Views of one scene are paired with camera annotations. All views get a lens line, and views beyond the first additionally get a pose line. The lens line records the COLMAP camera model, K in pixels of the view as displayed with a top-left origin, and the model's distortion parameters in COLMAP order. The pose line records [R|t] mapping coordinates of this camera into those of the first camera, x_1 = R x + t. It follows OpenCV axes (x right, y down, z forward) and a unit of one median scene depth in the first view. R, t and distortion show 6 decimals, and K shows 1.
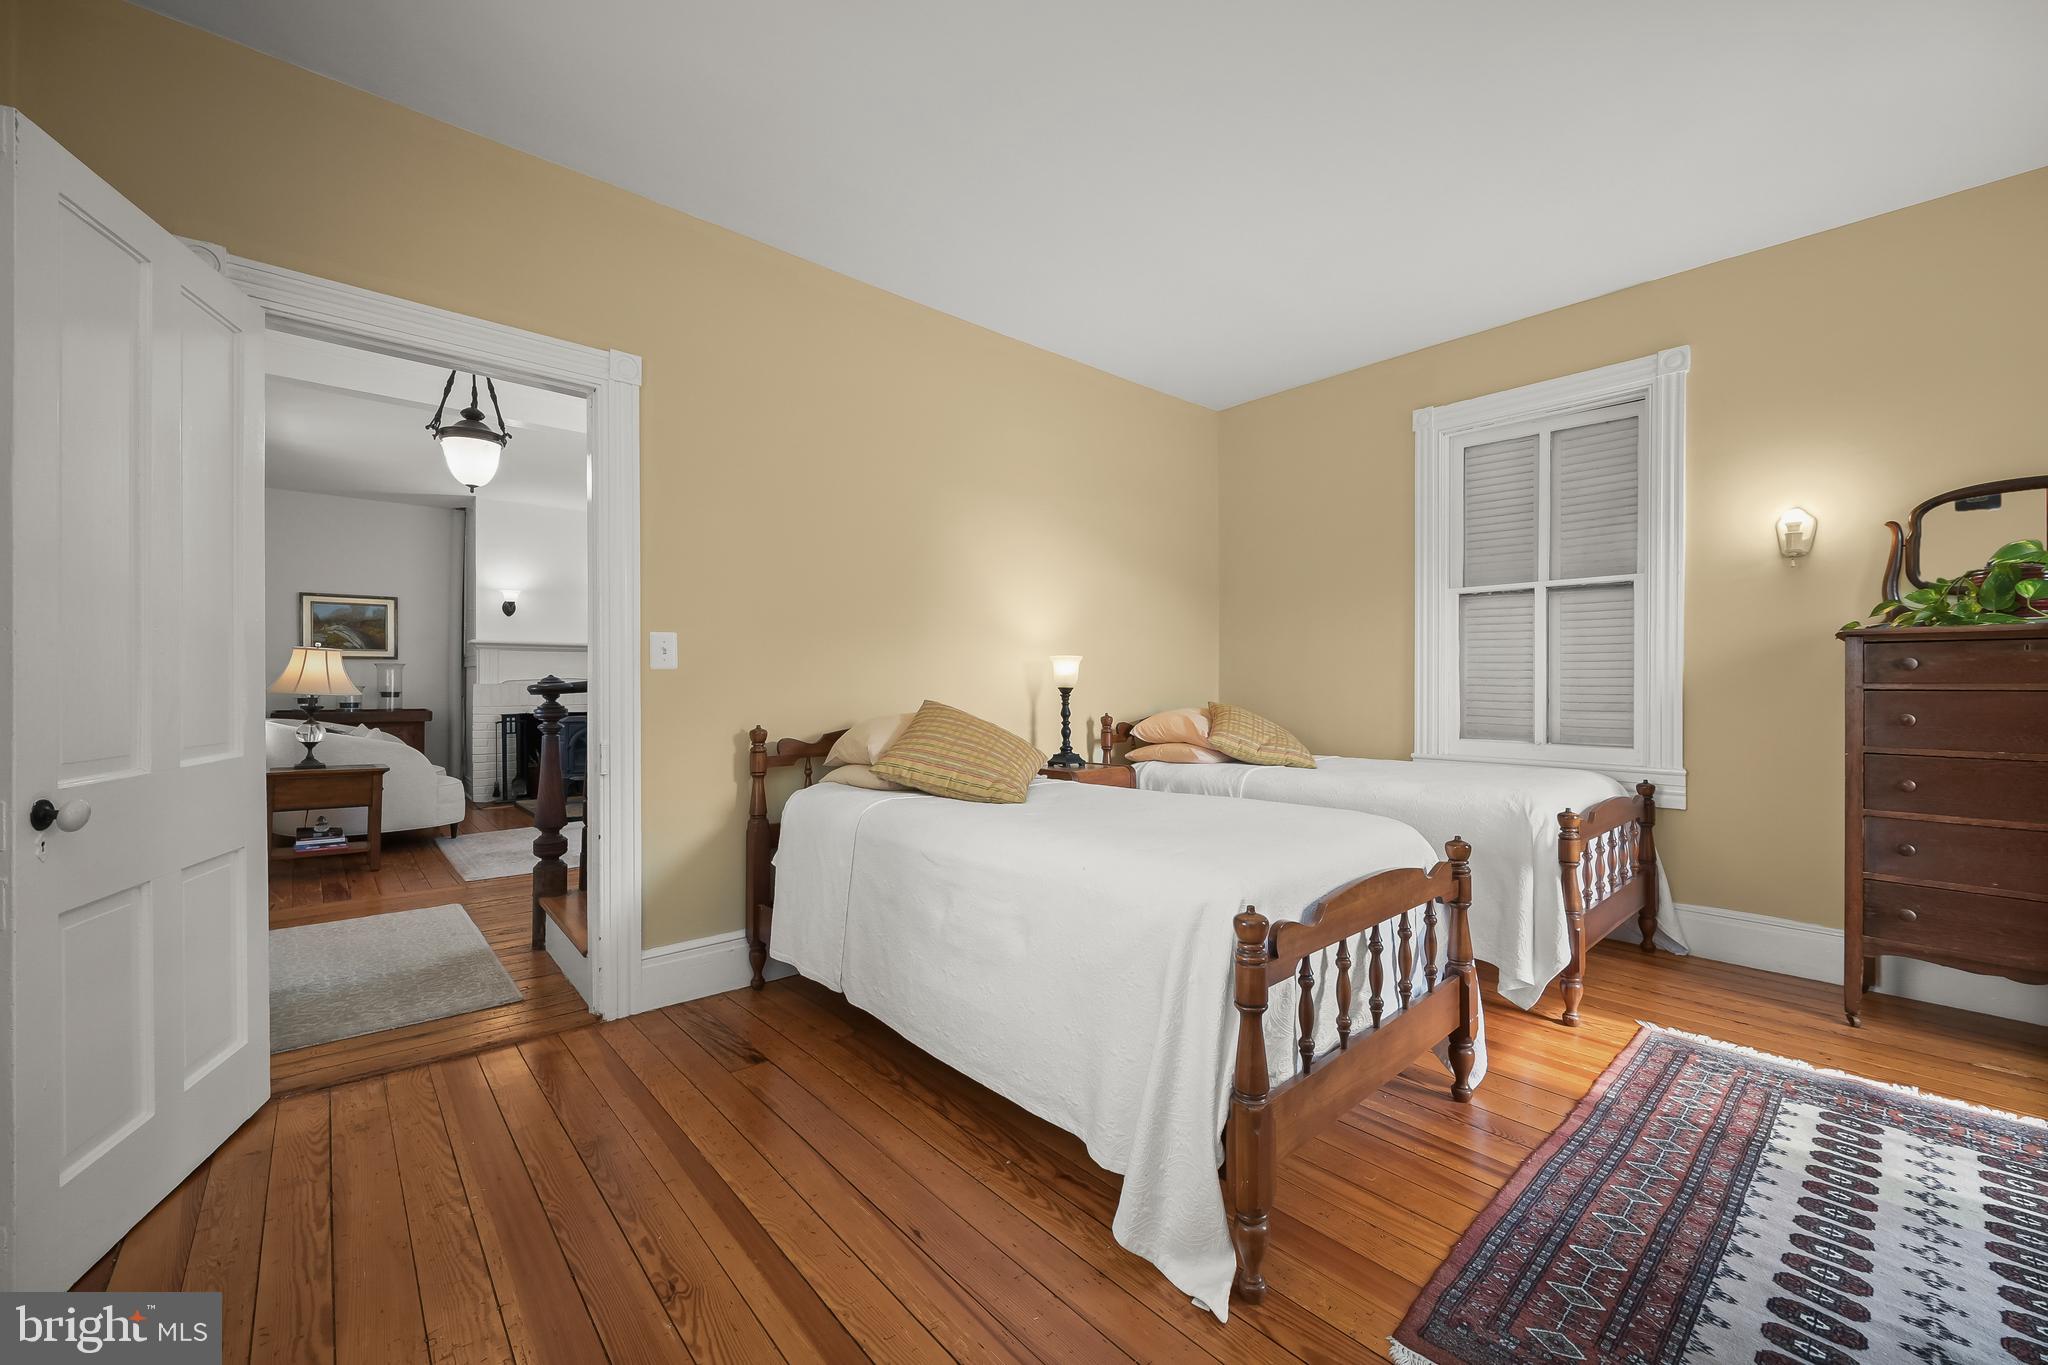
lens RADIAL K [[805.8, 0, 1025.0], [0, 805.8, 680.3], [0, 0, 1]] dist [0.001240, 0.000235]
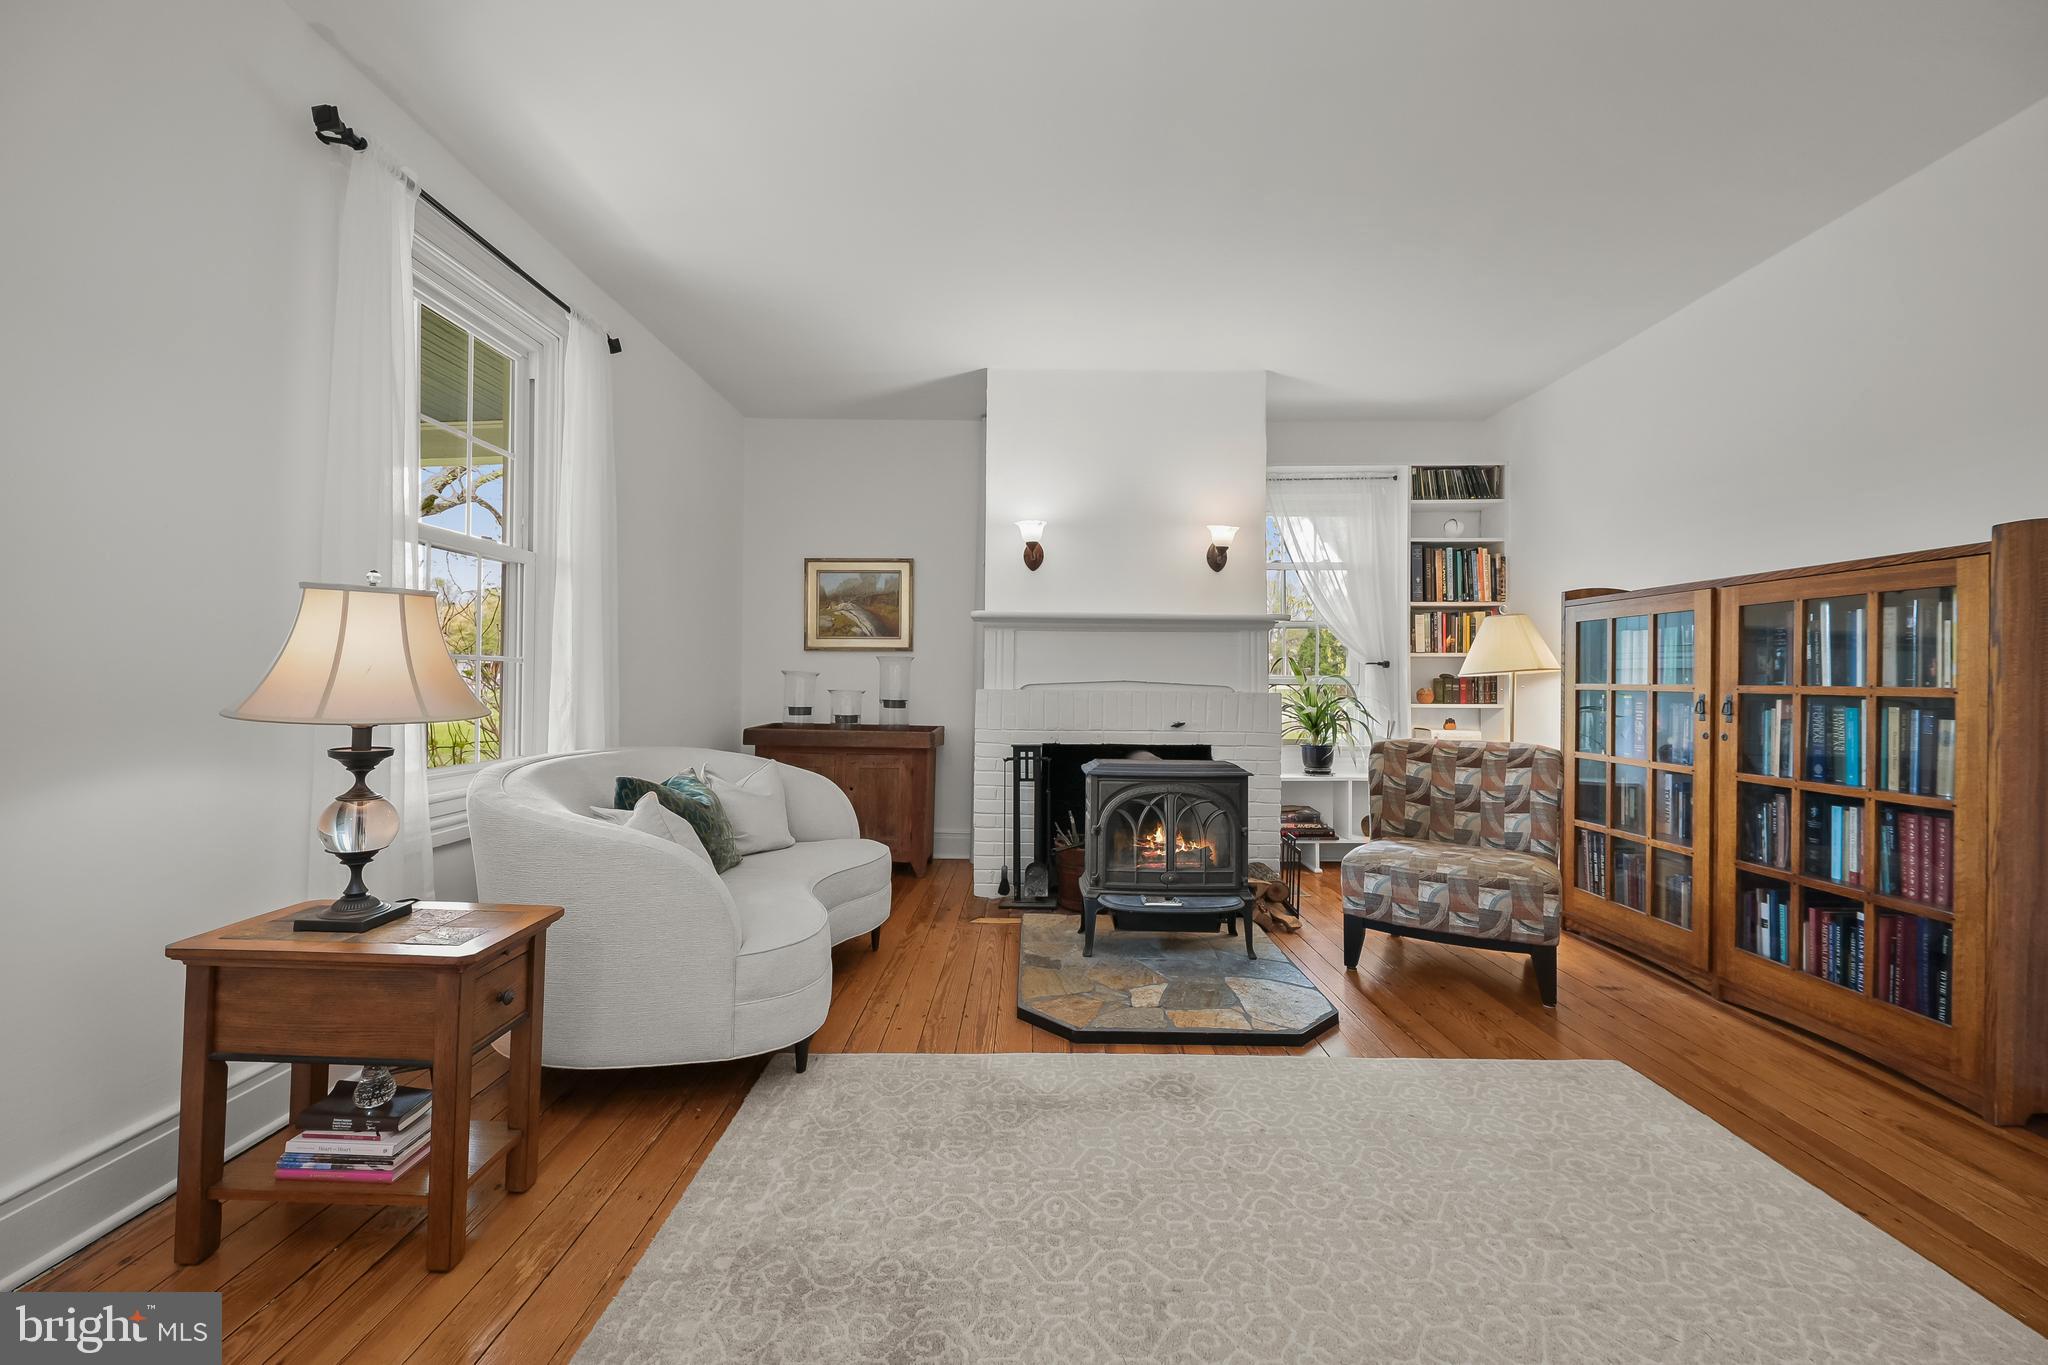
lens RADIAL K [[805.8, 0, 1020.3], [0, 805.8, 678.7], [0, 0, 1]] dist [0.001240, 0.000235]
pose [[0.736009, -0.000411, -0.676972, -0.269847], [-0.004863, 0.999971, -0.005895, 0.000480], [0.676954, 0.007631, 0.735986, 0.591854]]
